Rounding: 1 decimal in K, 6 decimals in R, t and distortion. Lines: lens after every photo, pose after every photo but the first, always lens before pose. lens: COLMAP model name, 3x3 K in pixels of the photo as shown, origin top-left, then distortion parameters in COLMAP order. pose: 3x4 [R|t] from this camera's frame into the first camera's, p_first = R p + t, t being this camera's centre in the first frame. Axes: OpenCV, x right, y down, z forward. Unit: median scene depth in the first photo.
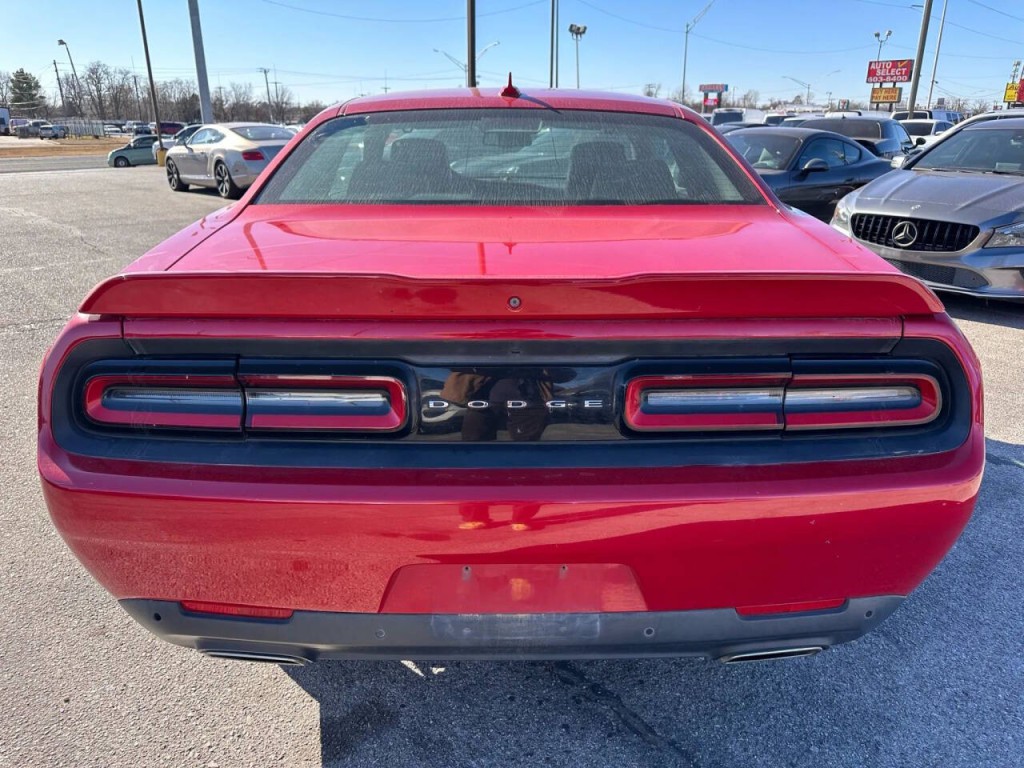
lens RADIAL K [[725.0, 0, 514.9], [0, 725.0, 379.4], [0, 0, 1]] dist [0.057419, -0.071210]
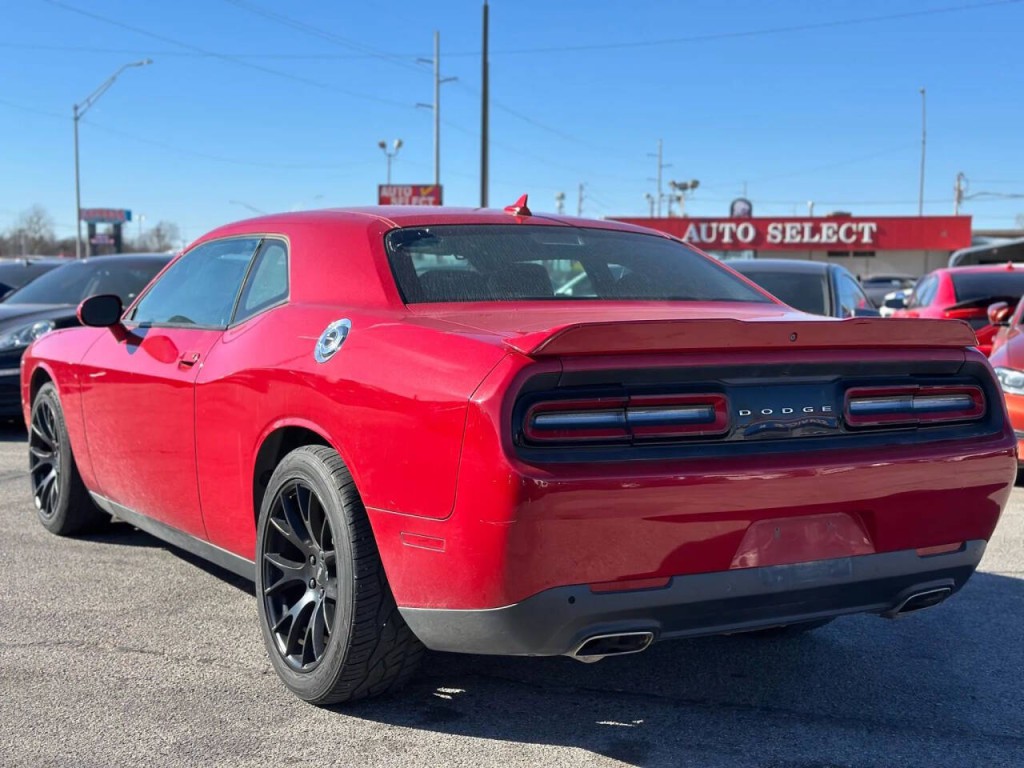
lens RADIAL K [[1435.5, 0, 514.5], [0, 1435.5, 380.3], [0, 0, 1]] dist [0.107526, 0.142314]
pose [[0.859750, -0.028034, 0.509945, -1.316670], [0.161266, 0.962309, -0.218986, 0.353500], [-0.484585, 0.270510, 0.831866, -0.785322]]
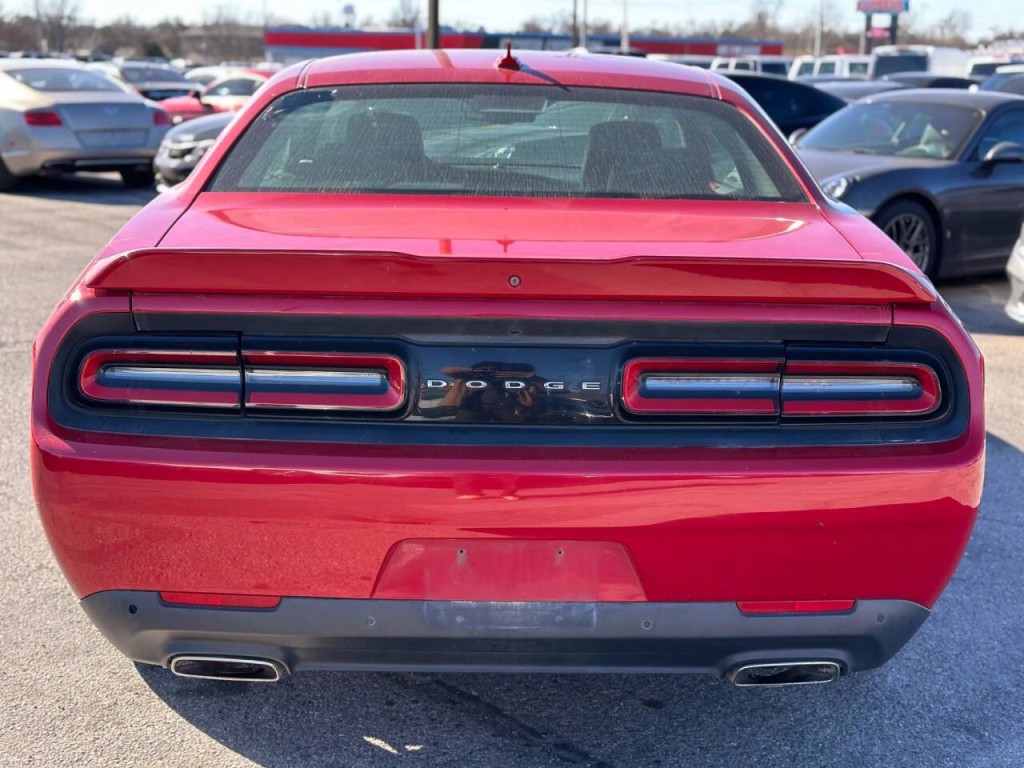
lens RADIAL K [[1435.5, 0, 514.5], [0, 1435.5, 380.3], [0, 0, 1]] dist [0.107526, 0.142314]
pose [[0.999833, 0.015860, 0.009119, -0.010939], [-0.014628, 0.992401, -0.122176, 0.185399], [-0.010988, 0.122022, 0.992467, -0.669376]]
